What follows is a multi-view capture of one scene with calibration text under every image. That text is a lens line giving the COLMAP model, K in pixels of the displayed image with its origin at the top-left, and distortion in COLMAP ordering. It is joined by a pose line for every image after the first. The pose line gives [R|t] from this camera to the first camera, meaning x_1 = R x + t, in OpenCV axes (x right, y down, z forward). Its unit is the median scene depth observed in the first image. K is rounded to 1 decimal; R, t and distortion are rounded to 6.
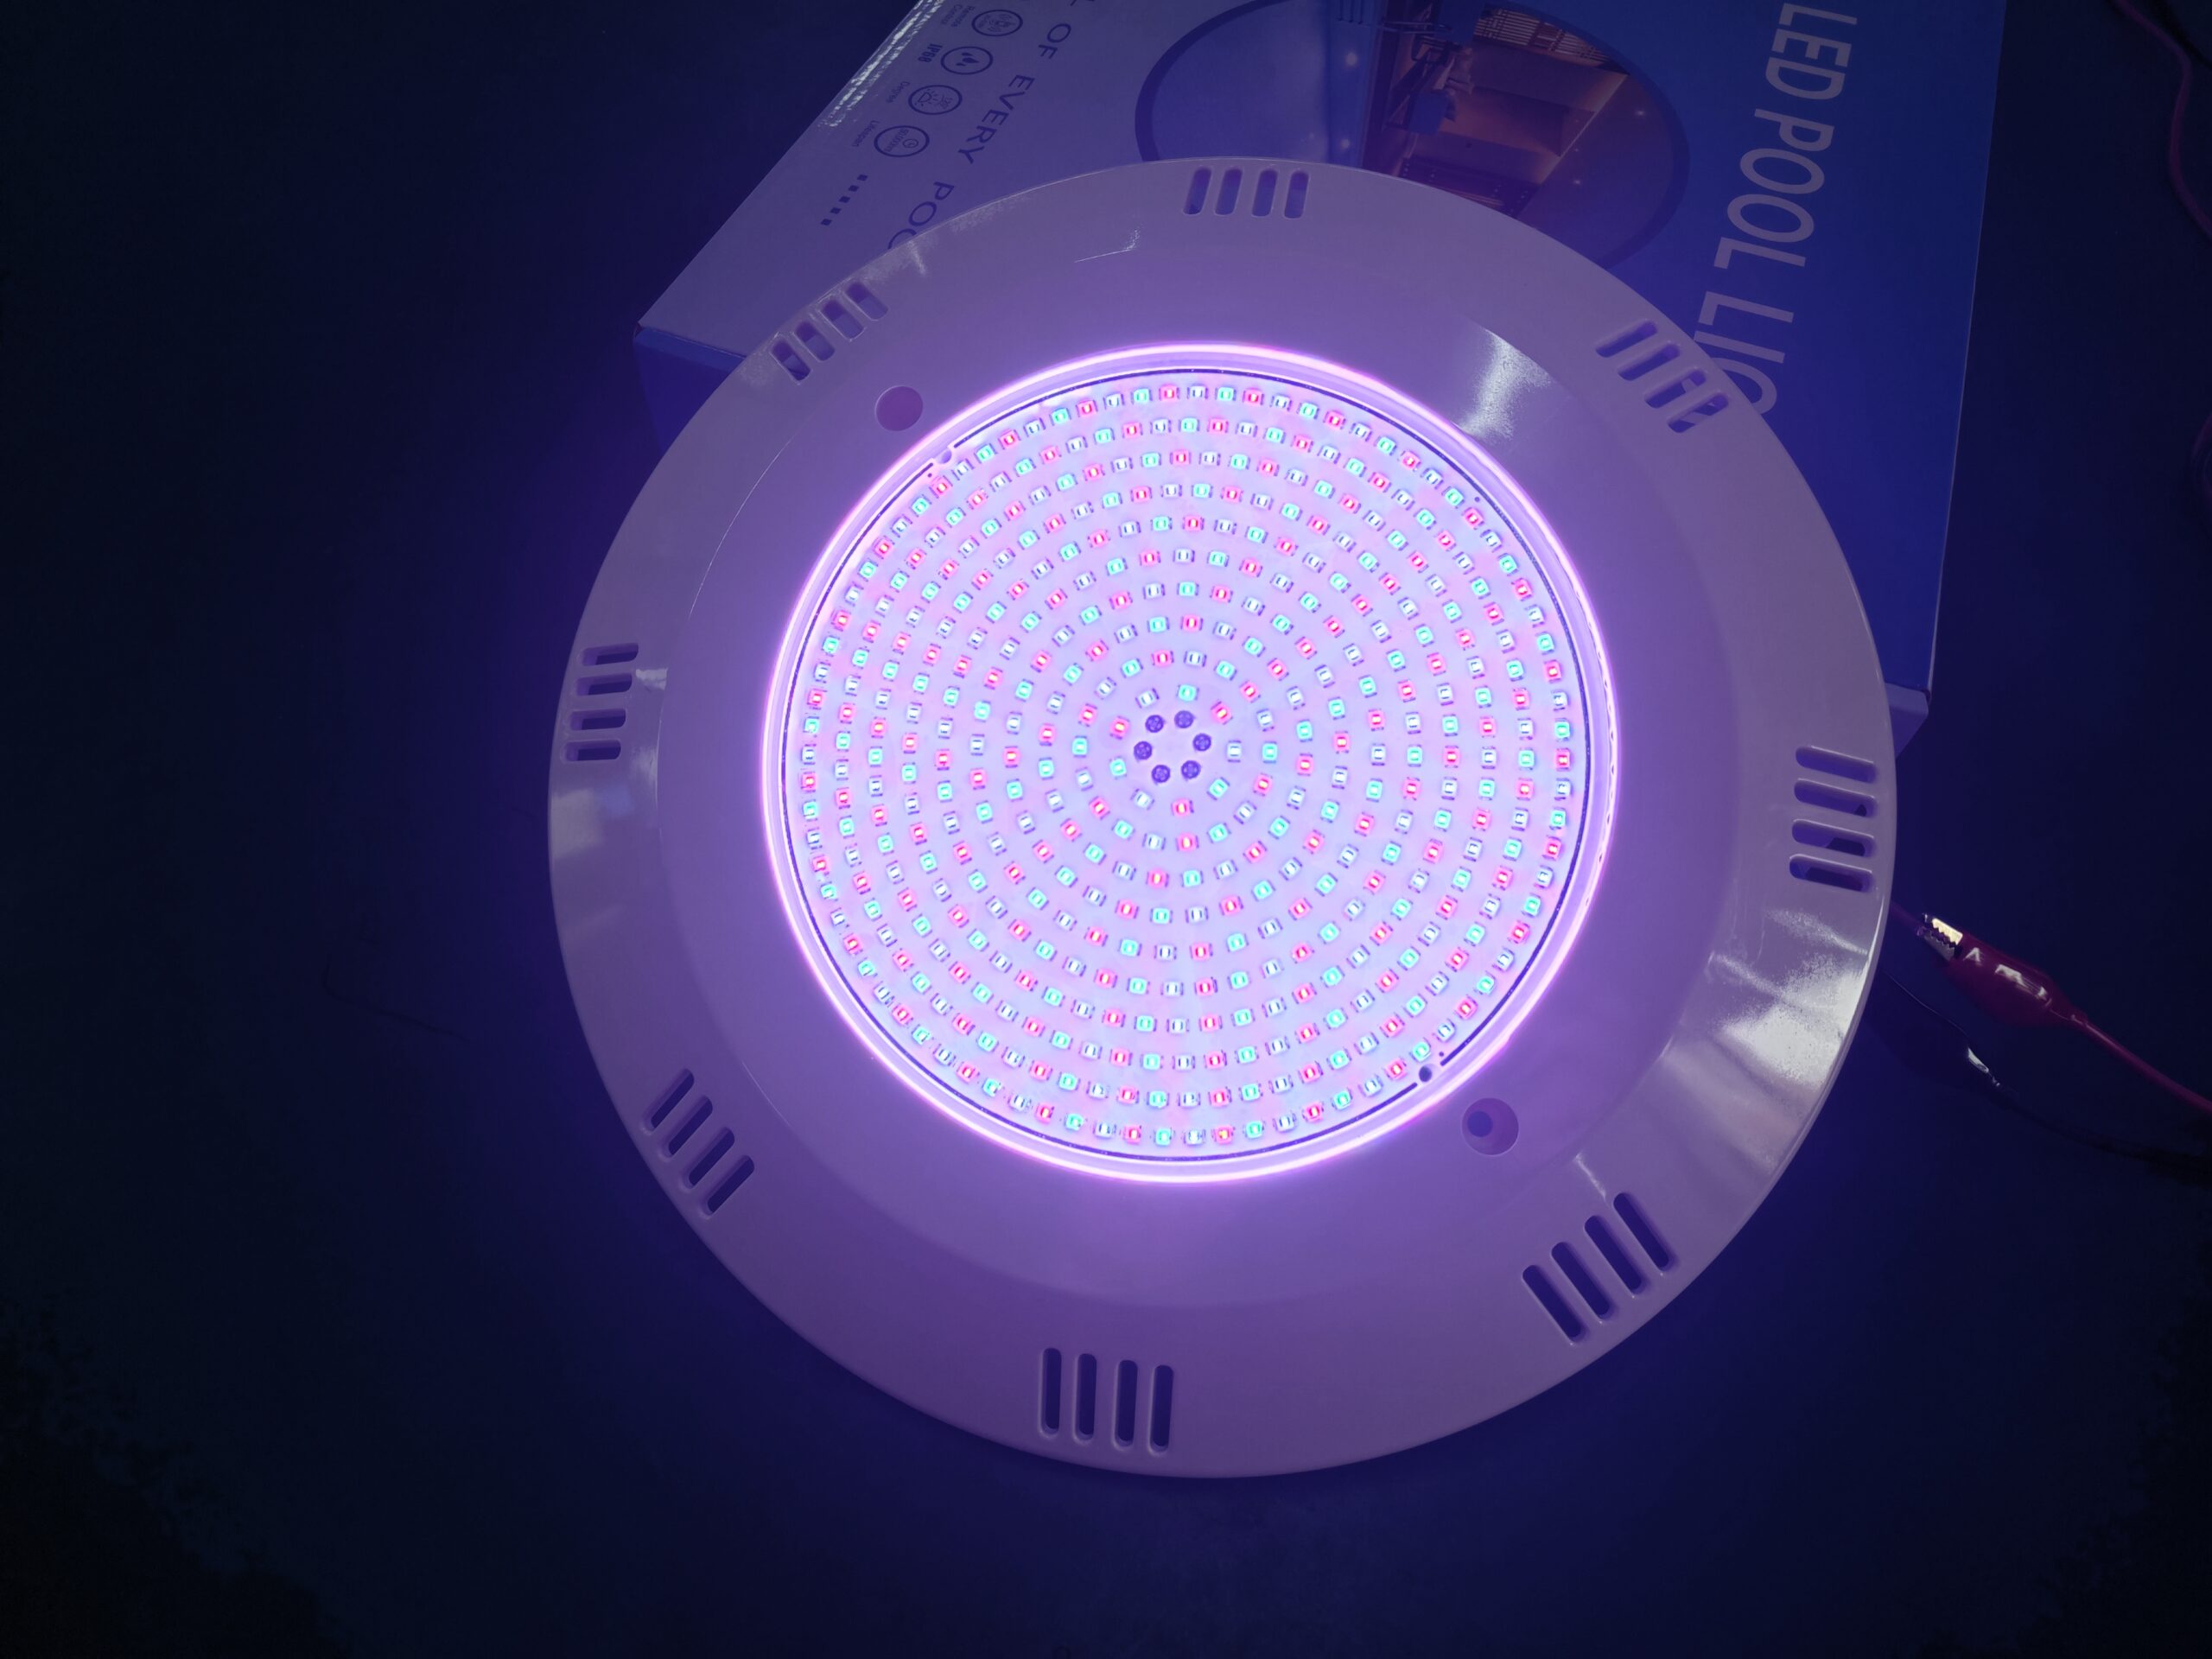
lens RADIAL K [[1517.4, 0, 1106.0], [0, 1517.4, 829.5], [0, 0, 1]] dist [0.001574, 0.181513]
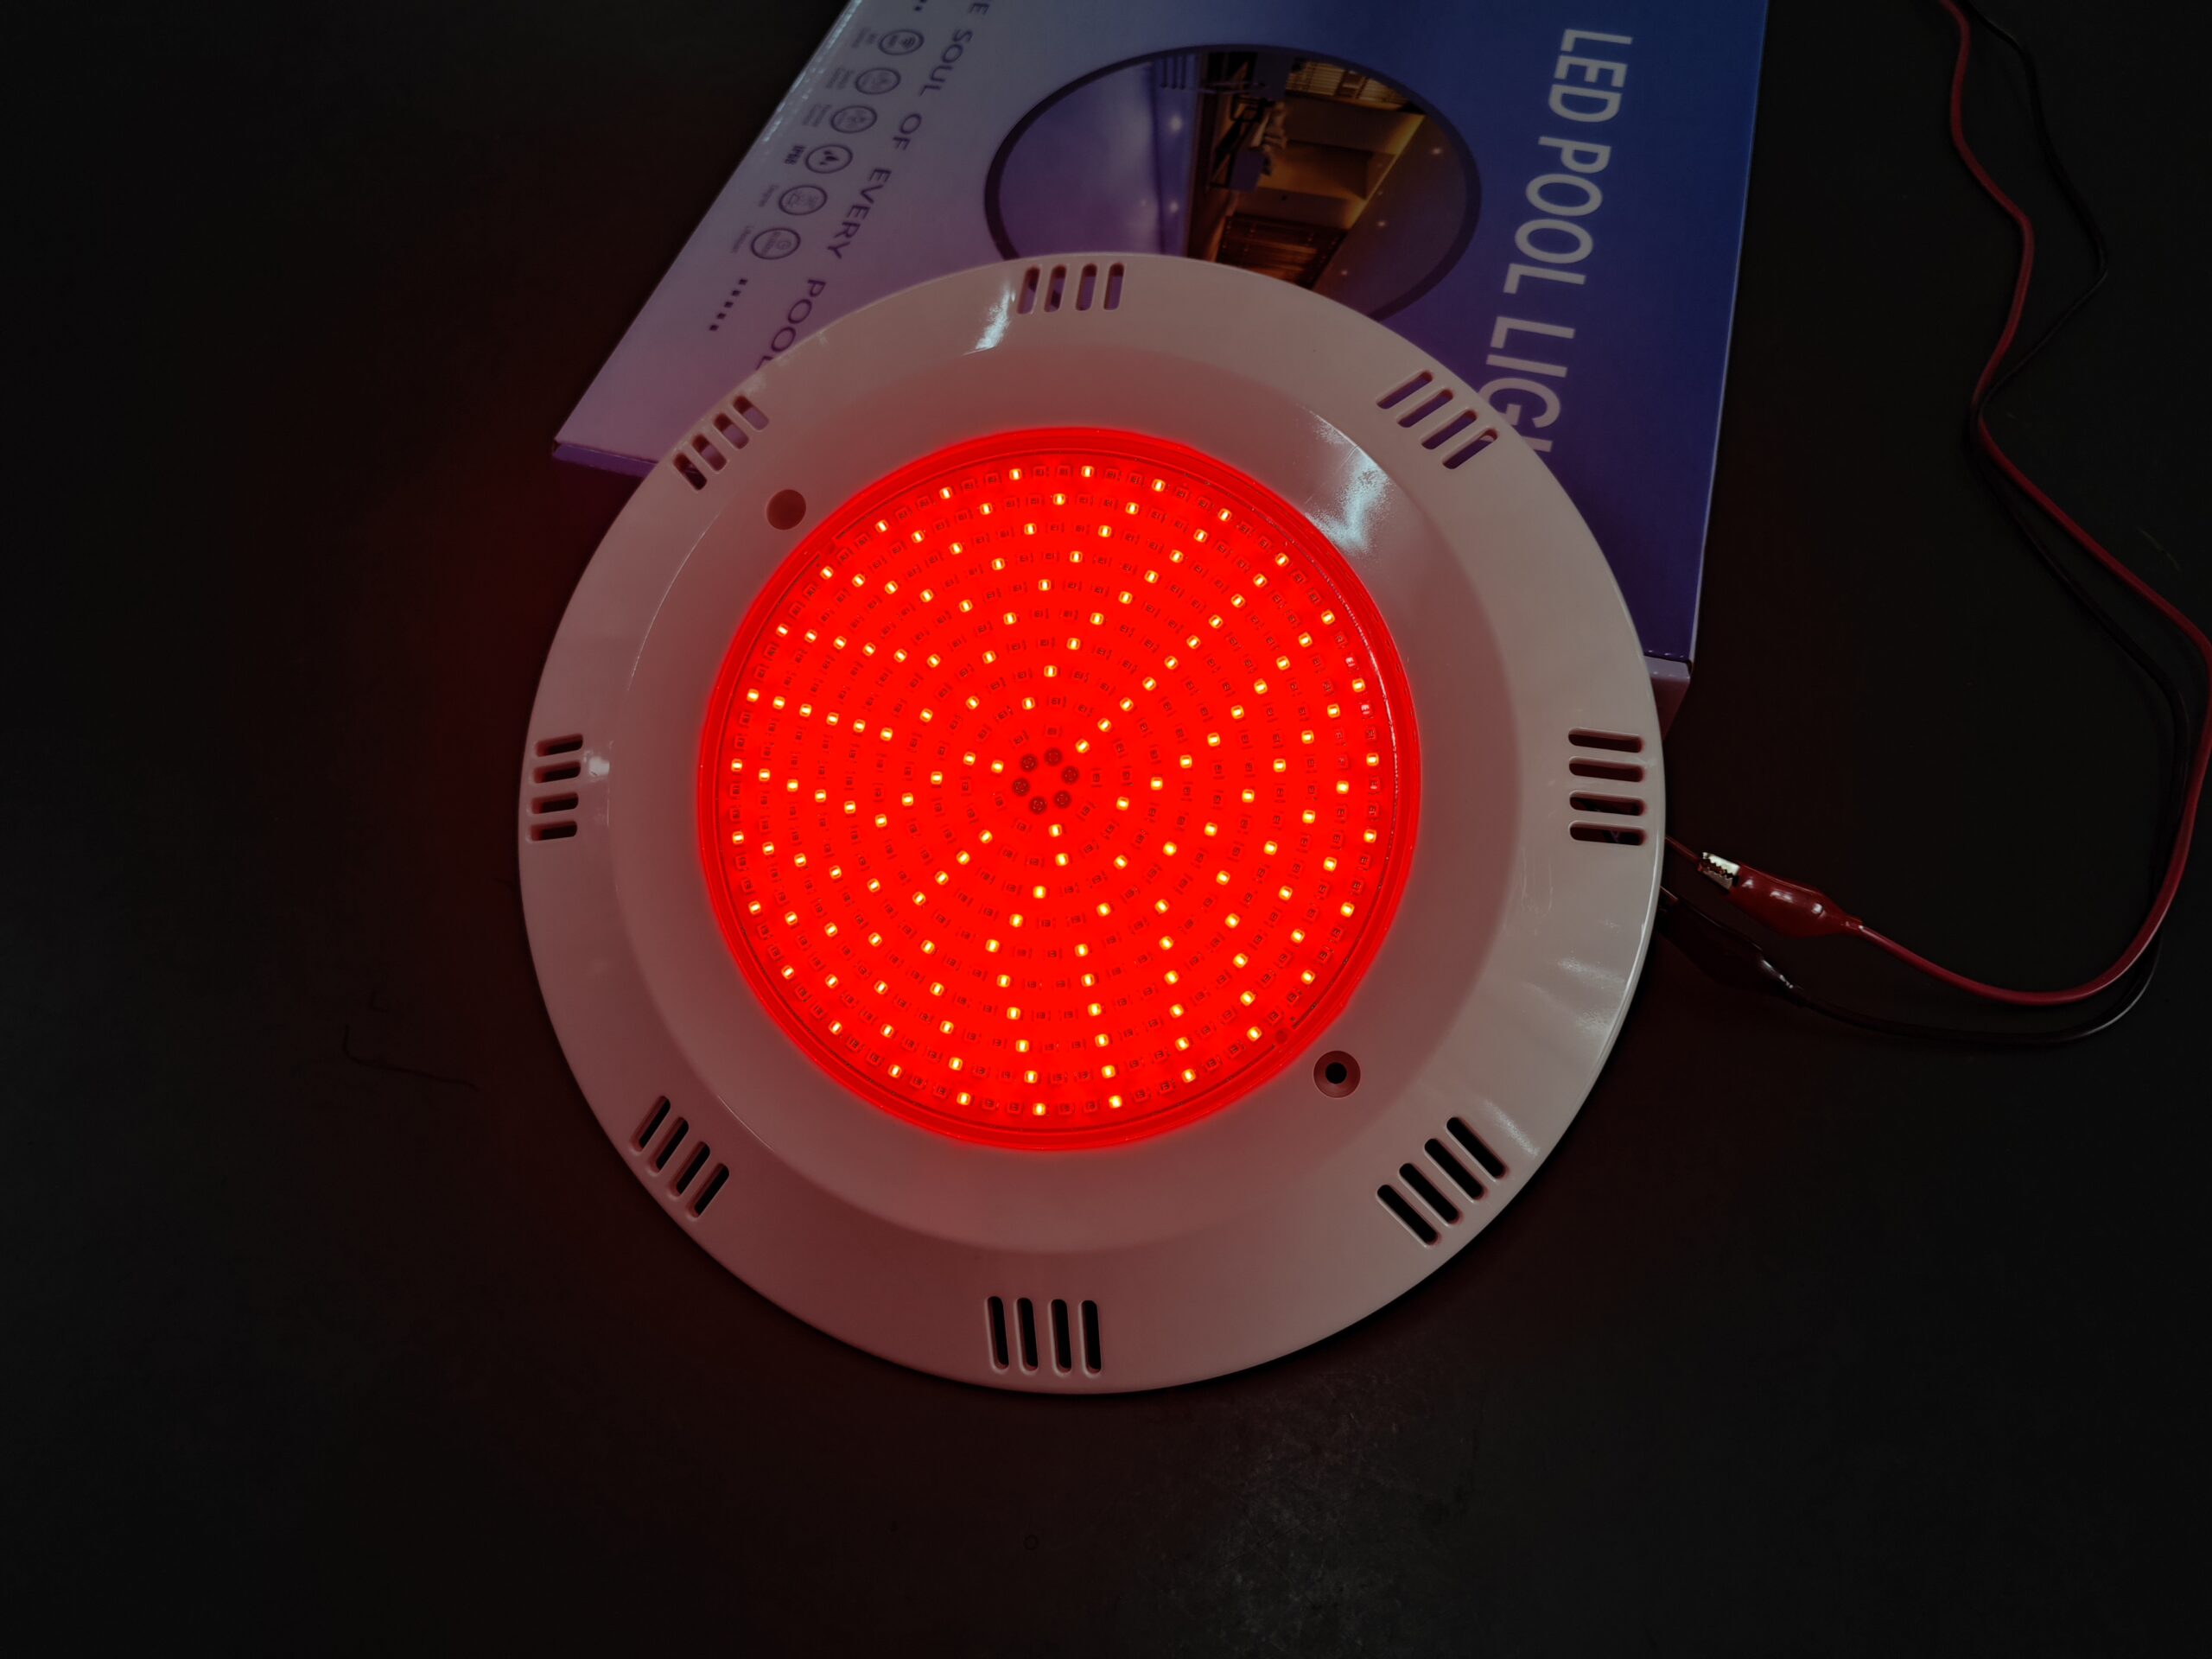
lens RADIAL K [[1517.4, 0, 1106.0], [0, 1517.4, 829.5], [0, 0, 1]] dist [0.001574, 0.181513]
pose [[0.994794, -0.101283, 0.011283, 0.050647], [0.101054, 0.994693, 0.019349, -0.024326], [-0.013183, -0.018109, 0.999749, -0.121401]]
